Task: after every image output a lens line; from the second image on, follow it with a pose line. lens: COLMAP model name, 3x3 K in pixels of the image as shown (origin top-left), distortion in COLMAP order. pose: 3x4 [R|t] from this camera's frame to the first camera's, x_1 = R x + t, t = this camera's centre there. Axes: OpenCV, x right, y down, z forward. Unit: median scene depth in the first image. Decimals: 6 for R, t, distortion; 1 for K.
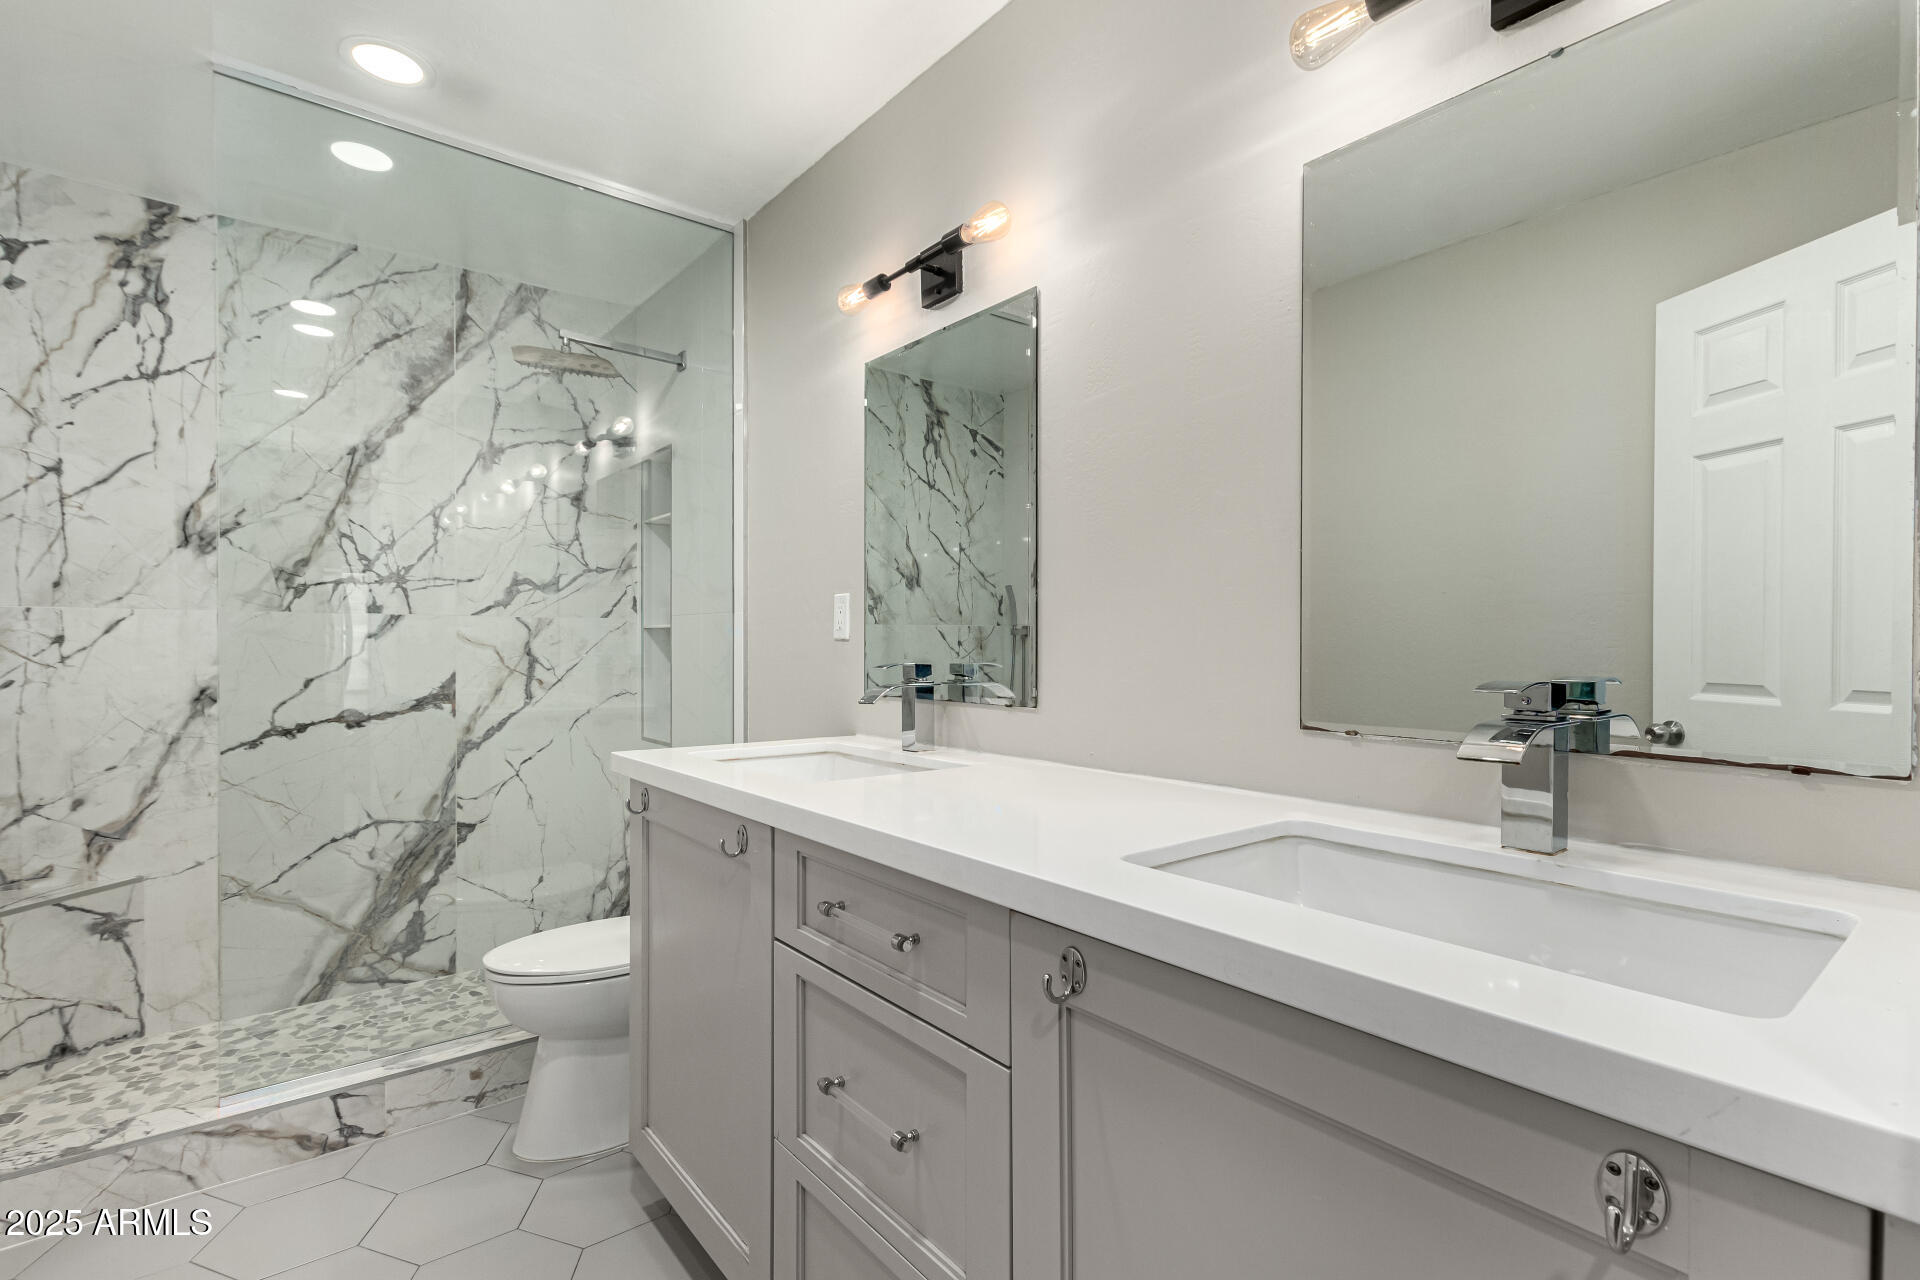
lens RADIAL K [[904.4, 0, 973.5], [0, 904.4, 647.1], [0, 0, 1]] dist [0.012660, -0.005843]
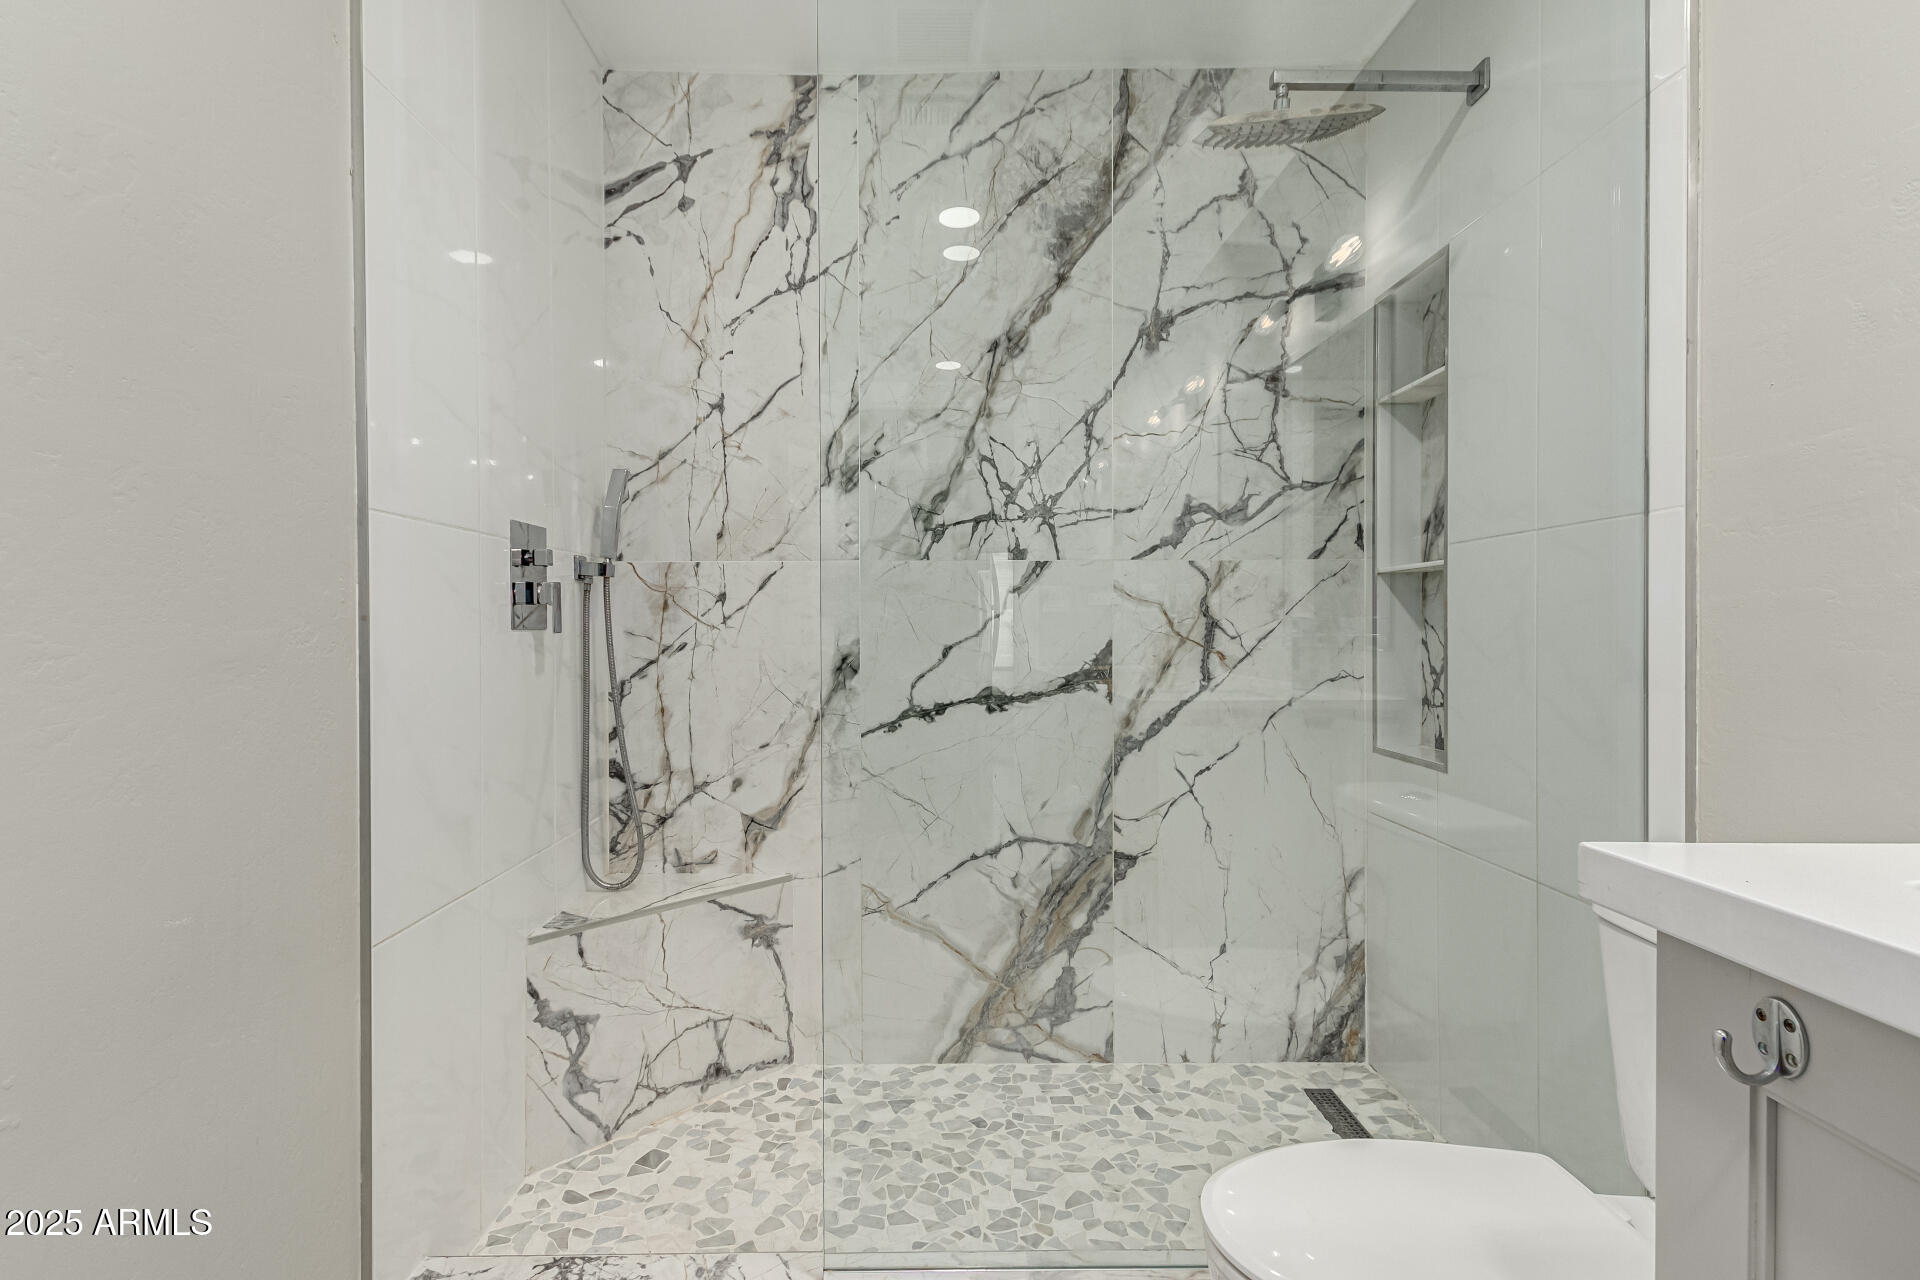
lens RADIAL K [[904.4, 0, 959.0], [0, 904.4, 639.5], [0, 0, 1]] dist [0.012660, -0.005843]
pose [[0.797728, 0.002396, -0.603013, -0.257904], [0.000643, 0.999988, 0.004824, 0.025736], [0.603017, -0.004236, 0.797717, 0.390468]]
